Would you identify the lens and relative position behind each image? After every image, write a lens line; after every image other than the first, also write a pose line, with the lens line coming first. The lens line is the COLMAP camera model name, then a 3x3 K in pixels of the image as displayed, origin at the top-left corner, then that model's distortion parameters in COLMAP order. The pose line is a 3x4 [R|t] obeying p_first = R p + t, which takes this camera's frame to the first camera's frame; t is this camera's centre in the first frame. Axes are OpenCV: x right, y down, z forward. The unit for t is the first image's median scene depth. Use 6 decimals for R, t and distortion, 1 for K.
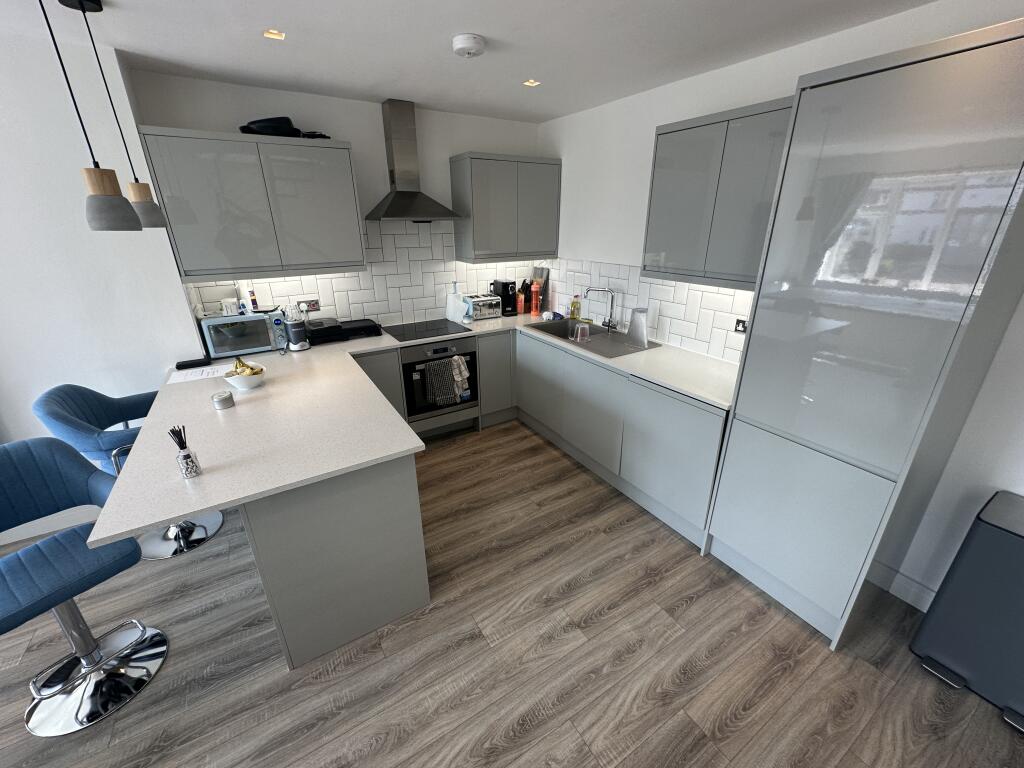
lens RADIAL K [[407.7, 0, 512.0], [0, 407.7, 383.8], [0, 0, 1]] dist [-0.002409, 0.000331]
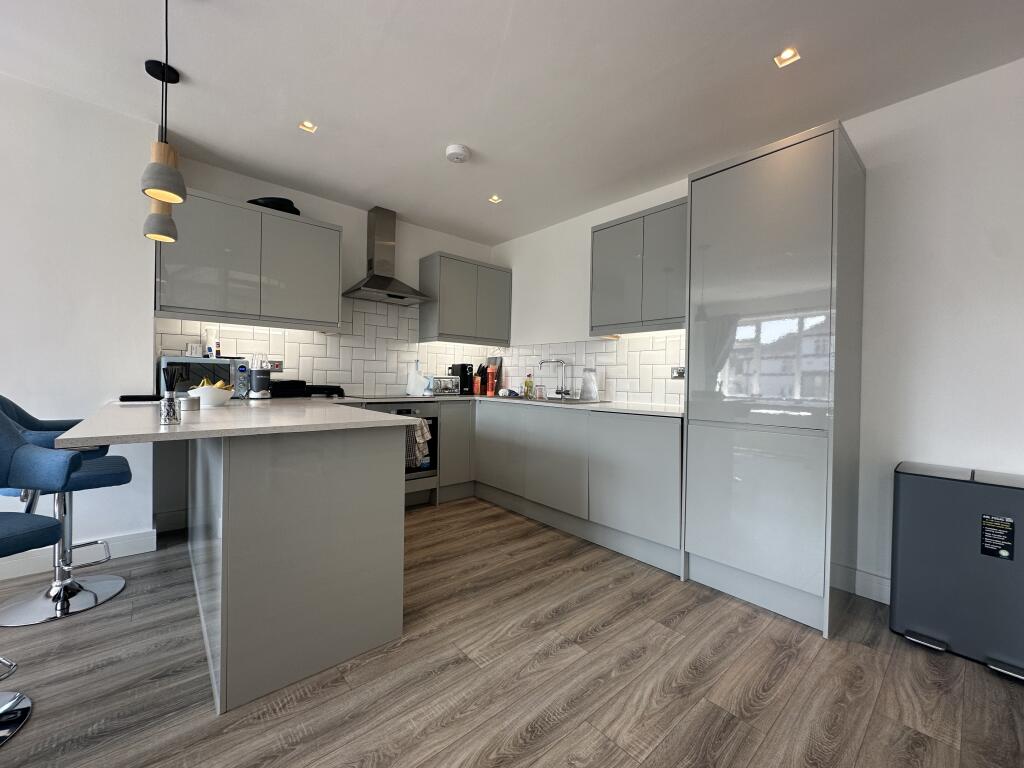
lens RADIAL K [[407.7, 0, 511.6], [0, 407.7, 385.2], [0, 0, 1]] dist [-0.002409, 0.000331]
pose [[0.985764, 0.023432, 0.166494, -0.116718], [0.038014, 0.933539, -0.356454, 0.326064], [-0.163781, 0.357708, 0.919359, -0.002622]]
